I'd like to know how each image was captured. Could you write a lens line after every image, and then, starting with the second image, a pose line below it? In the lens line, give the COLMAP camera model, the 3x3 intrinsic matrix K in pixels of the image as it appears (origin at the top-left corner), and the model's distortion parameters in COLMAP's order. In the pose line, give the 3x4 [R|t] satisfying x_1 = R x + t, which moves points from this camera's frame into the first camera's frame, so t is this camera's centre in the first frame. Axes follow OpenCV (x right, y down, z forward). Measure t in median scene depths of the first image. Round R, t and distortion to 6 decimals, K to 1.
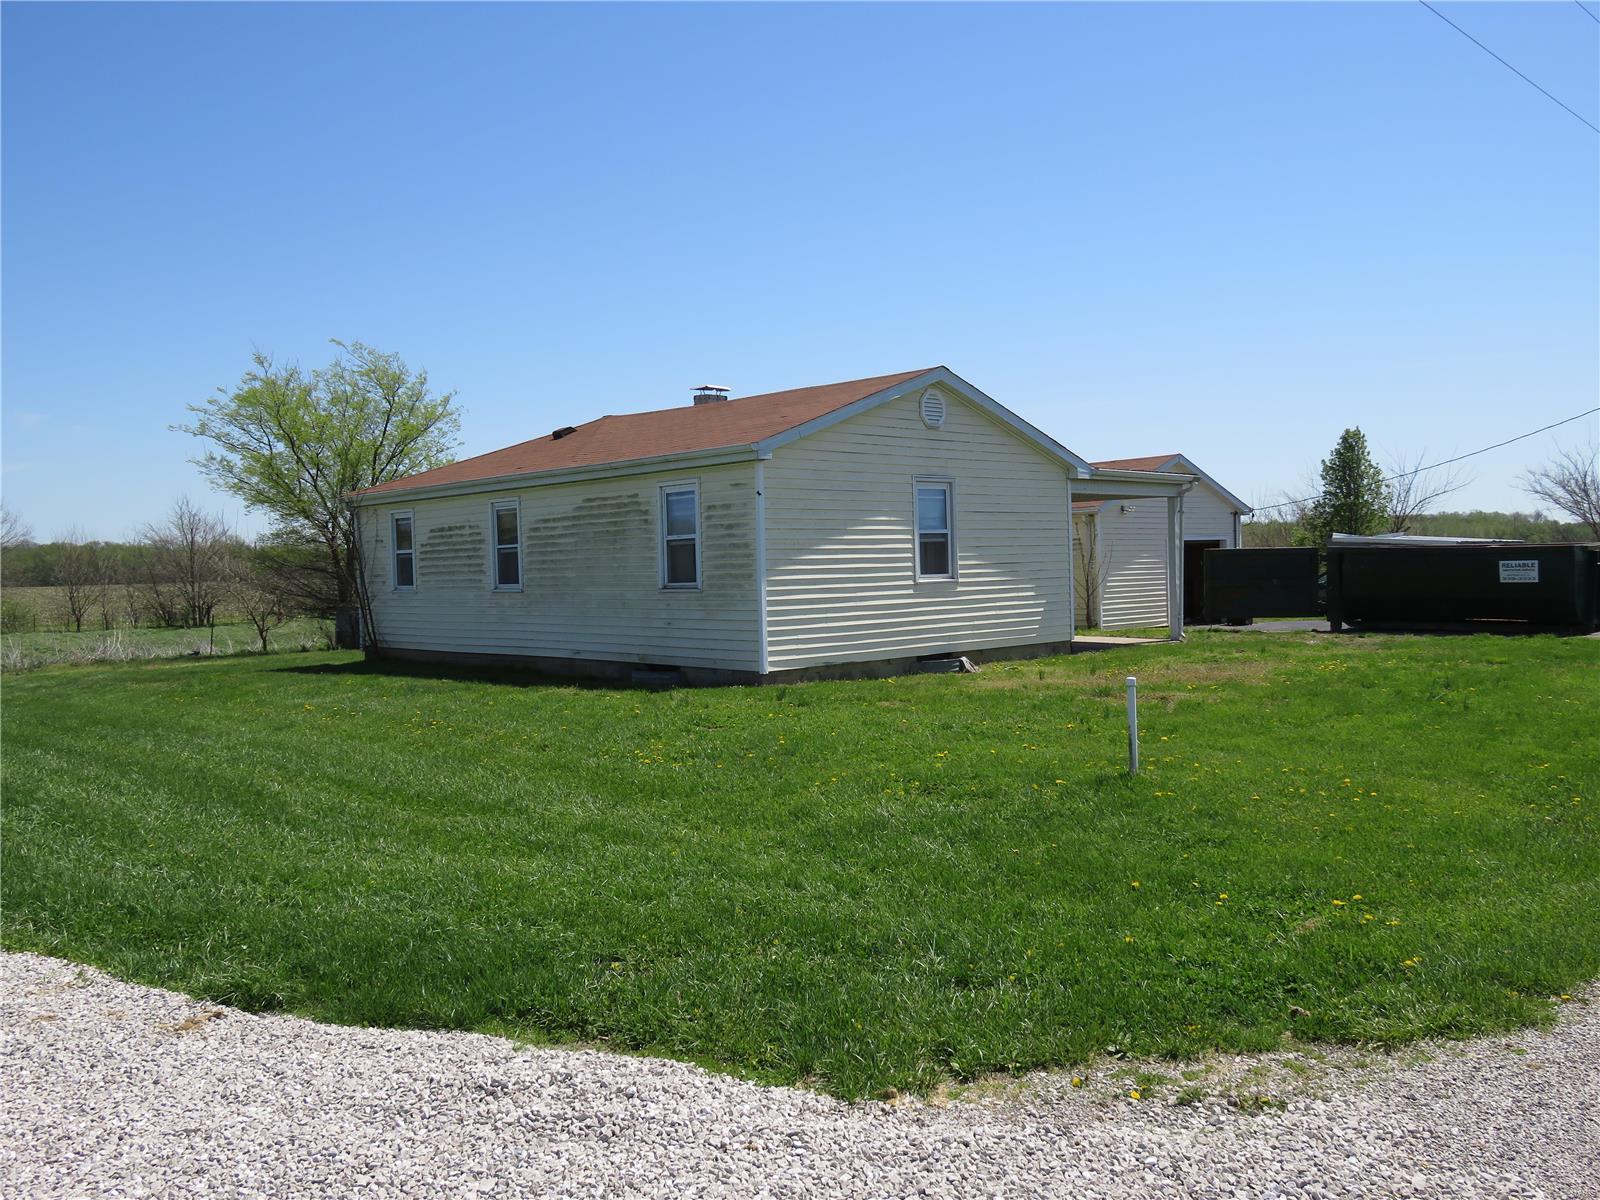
lens RADIAL K [[1318.1, 0, 804.6], [0, 1318.1, 588.6], [0, 0, 1]] dist [-0.039556, 0.025802]
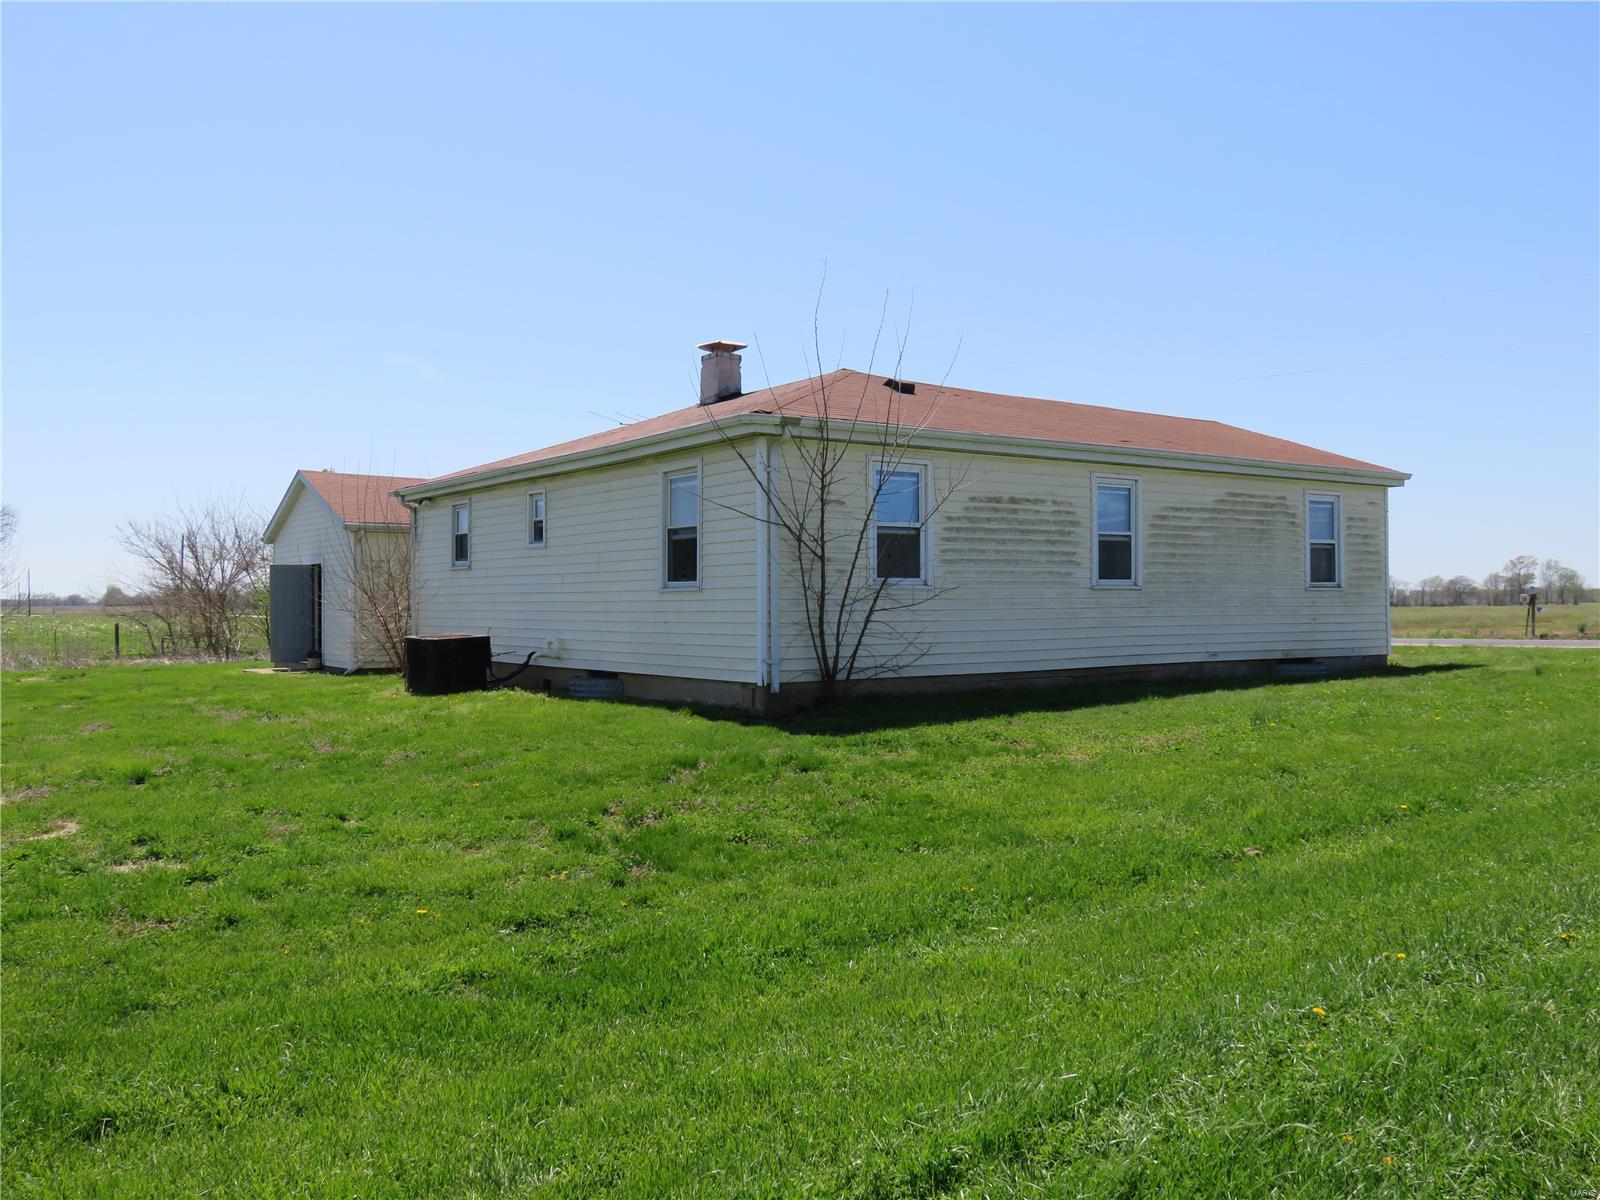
lens RADIAL K [[1305.3, 0, 789.2], [0, 1305.3, 595.6], [0, 0, 1]] dist [-0.006268, -0.002432]
pose [[0.142656, 0.034259, 0.989179, -1.125990], [0.022509, 0.999030, -0.037847, 0.034770], [-0.989516, 0.027664, 0.141747, 1.160354]]
